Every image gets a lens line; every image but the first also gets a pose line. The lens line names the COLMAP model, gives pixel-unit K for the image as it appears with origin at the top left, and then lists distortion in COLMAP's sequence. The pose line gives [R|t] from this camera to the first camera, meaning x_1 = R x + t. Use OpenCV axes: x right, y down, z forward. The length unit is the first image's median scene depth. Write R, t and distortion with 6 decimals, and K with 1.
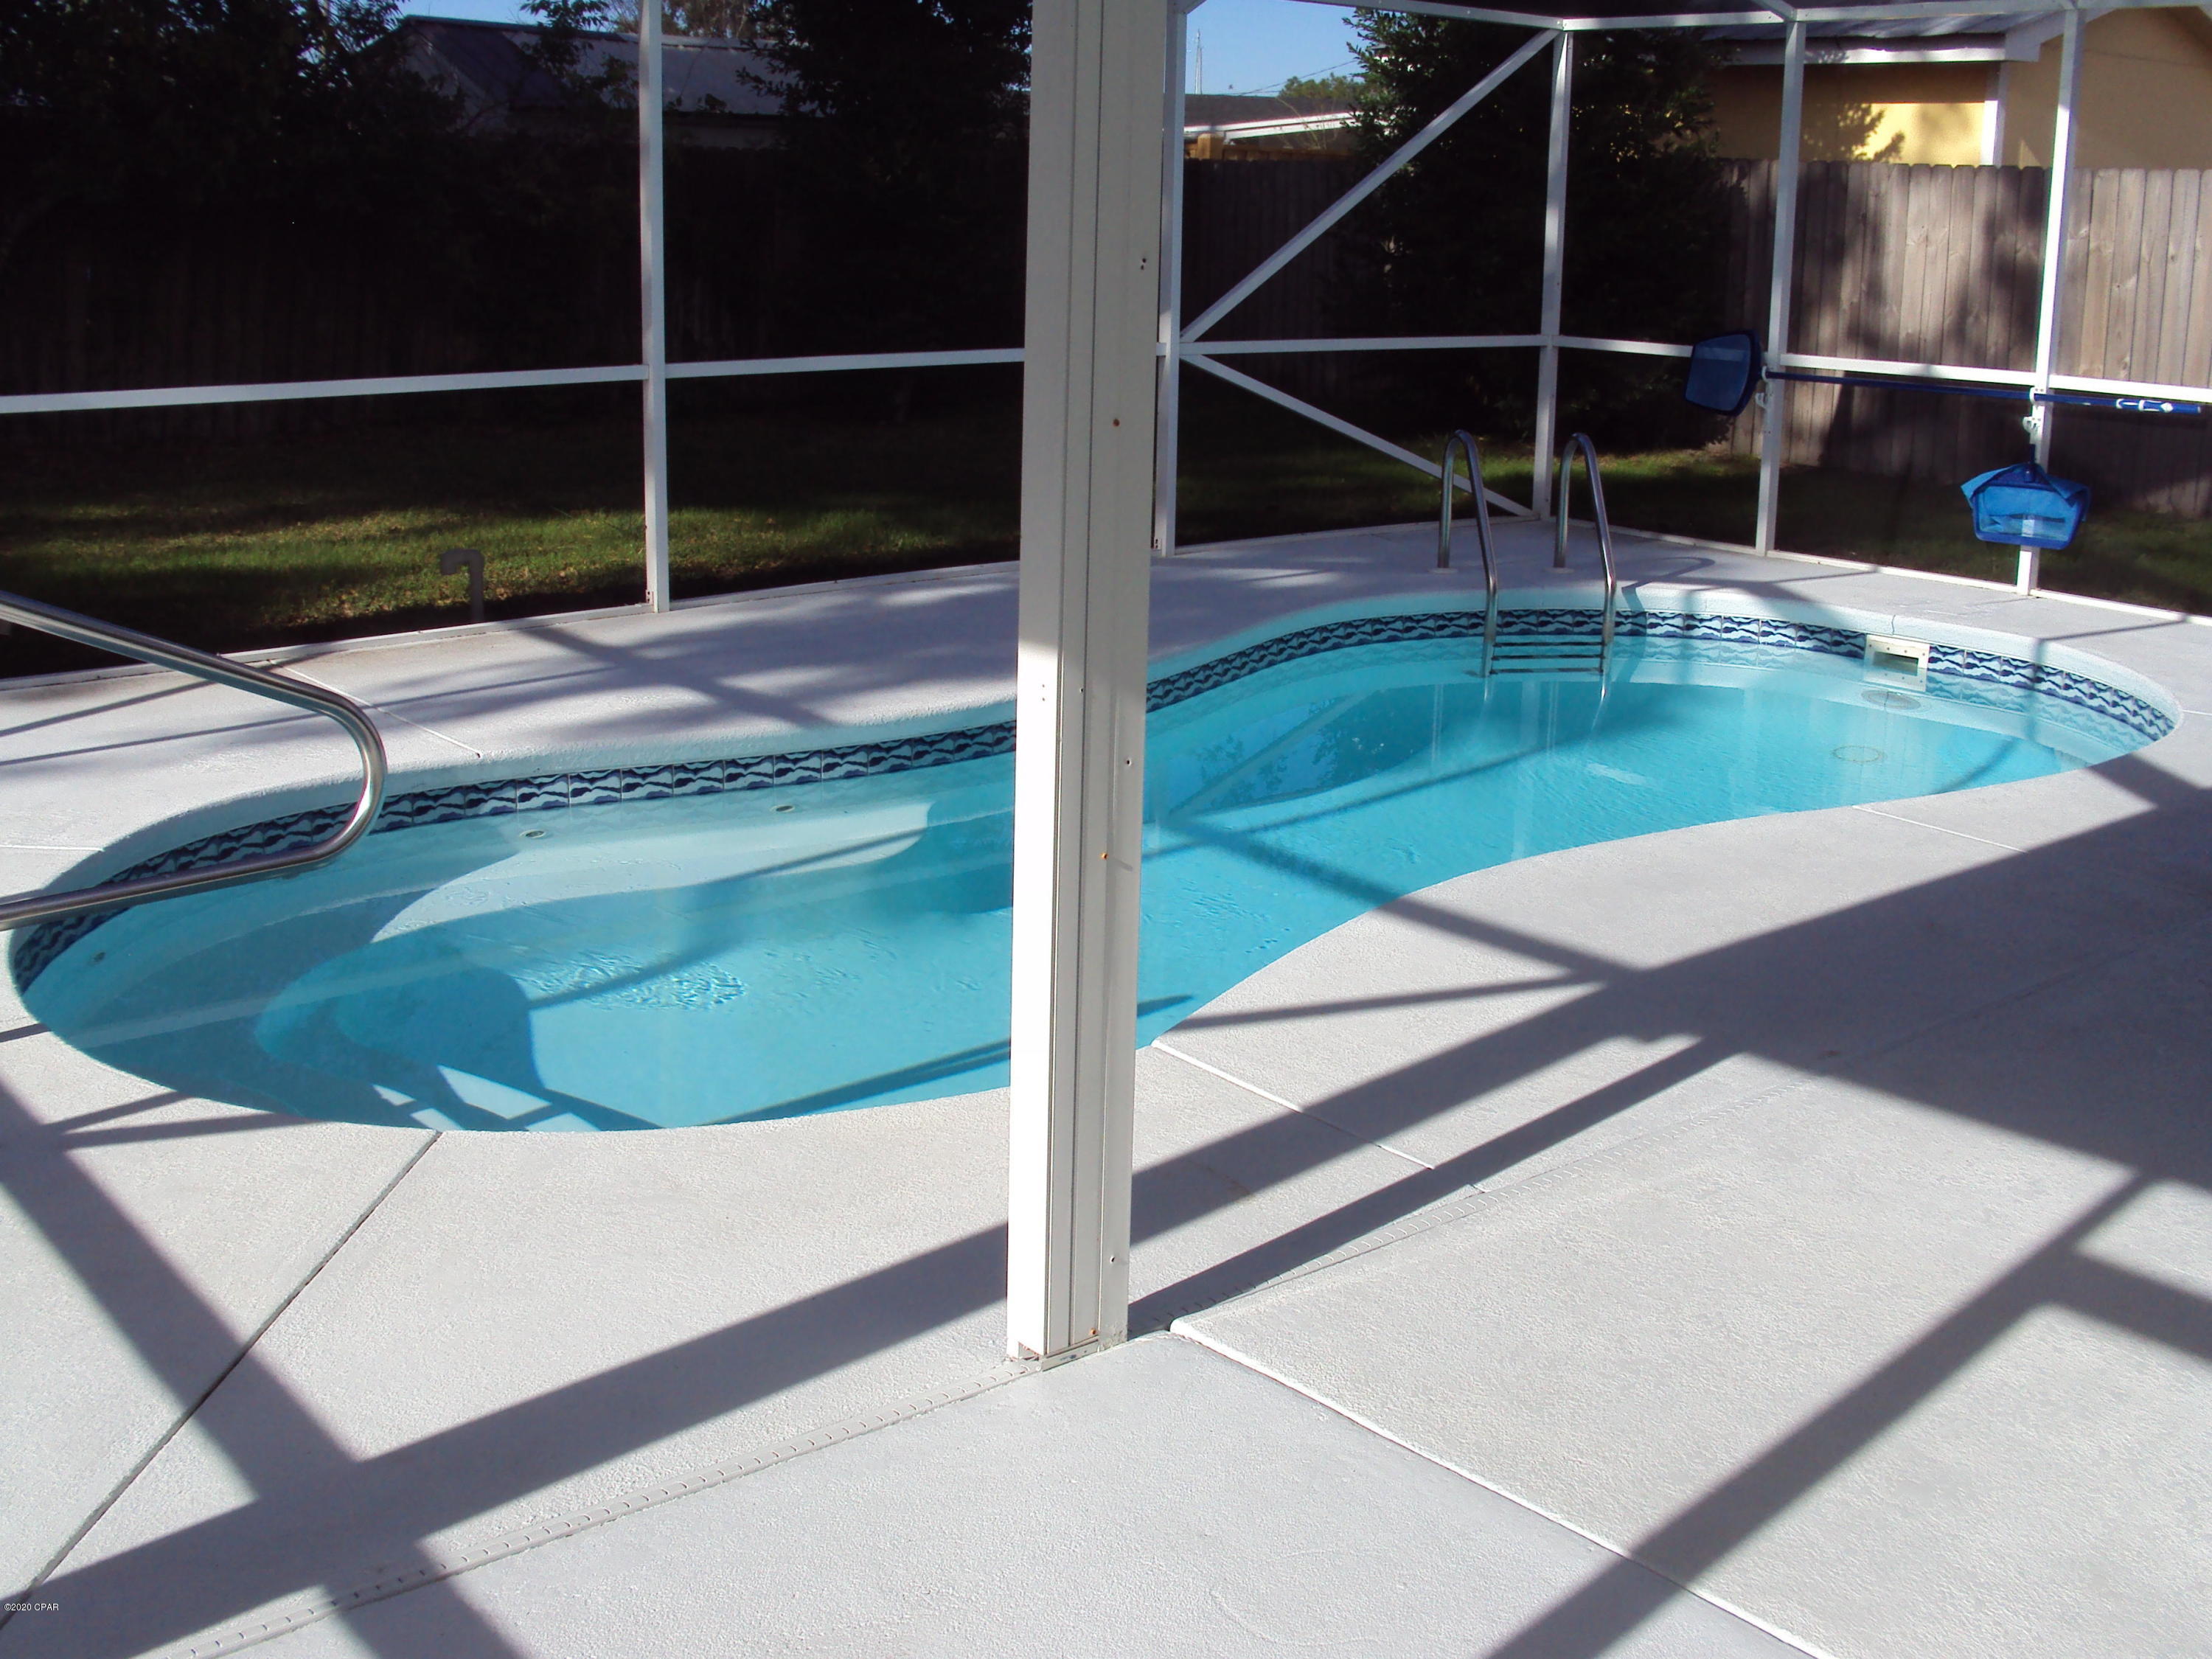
lens RADIAL K [[2408.4, 0, 1101.7], [0, 2408.4, 777.3], [0, 0, 1]] dist [-0.253357, 0.389493]
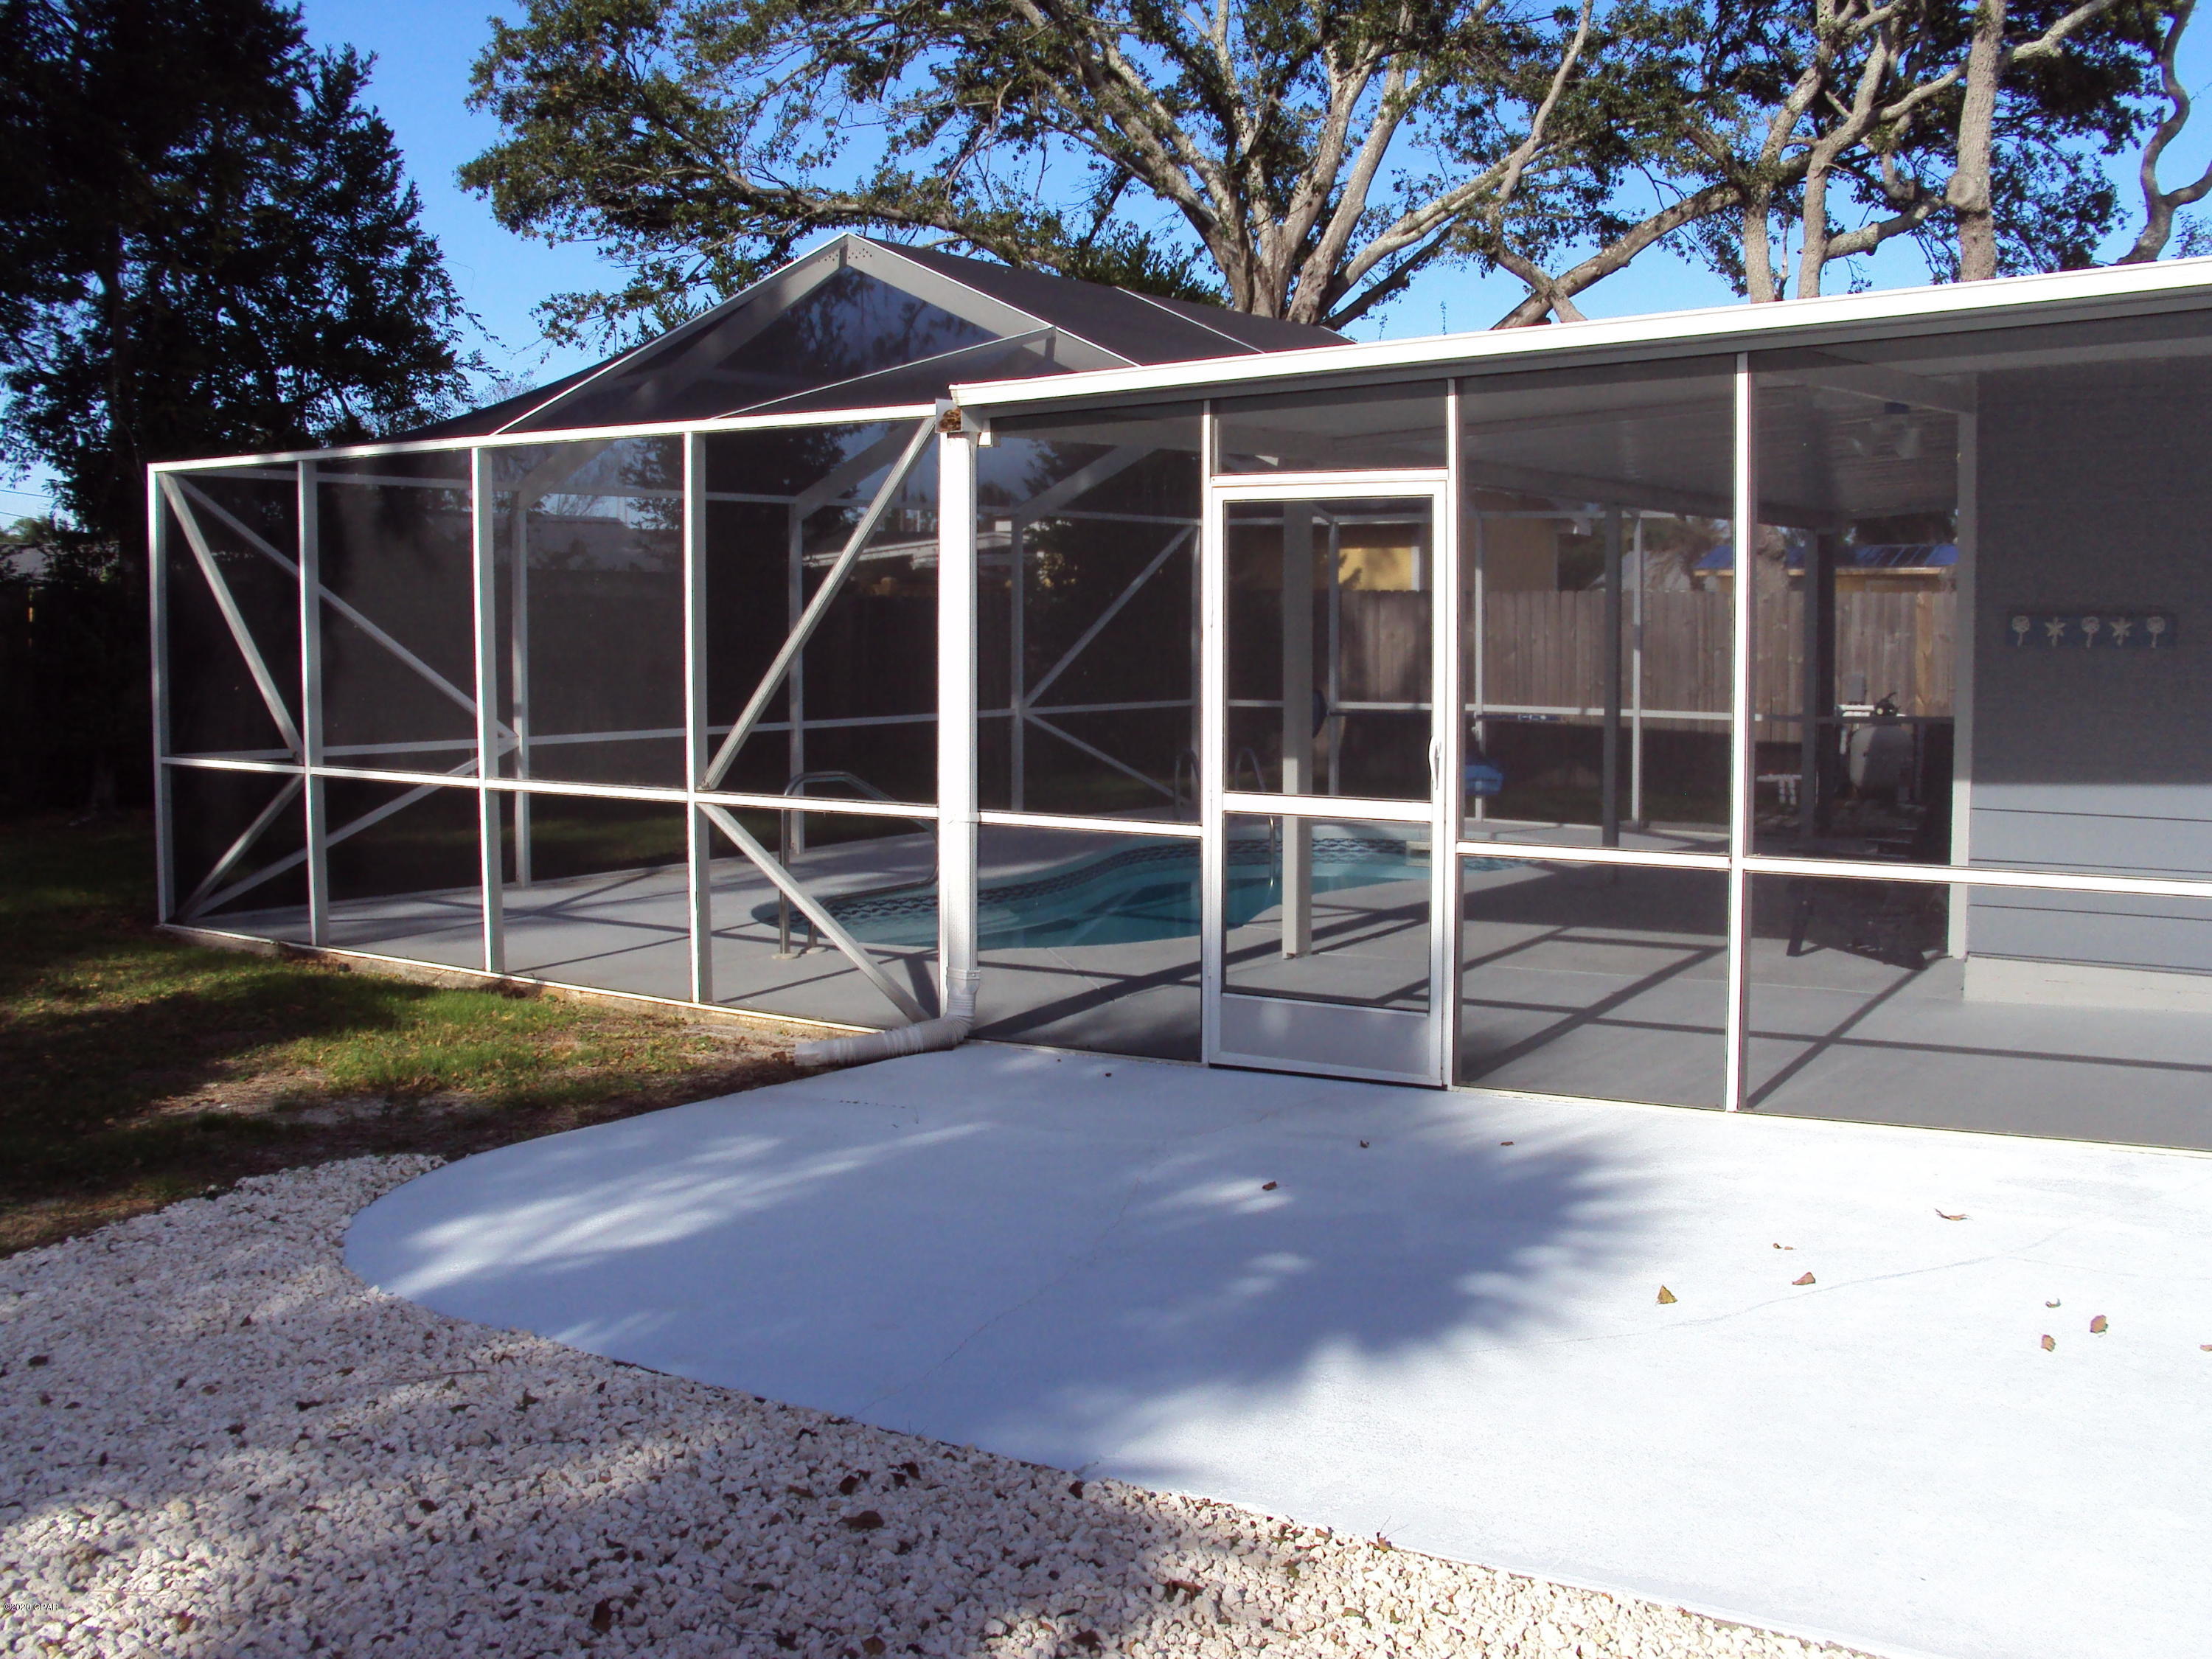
lens RADIAL K [[2408.4, 0, 1101.7], [0, 2408.4, 777.3], [0, 0, 1]] dist [-0.253357, 0.389493]
pose [[0.967310, -0.032853, 0.251461, -0.369295], [0.073678, 0.985209, -0.154706, 0.156270], [-0.242660, 0.168176, 0.955423, -0.750332]]
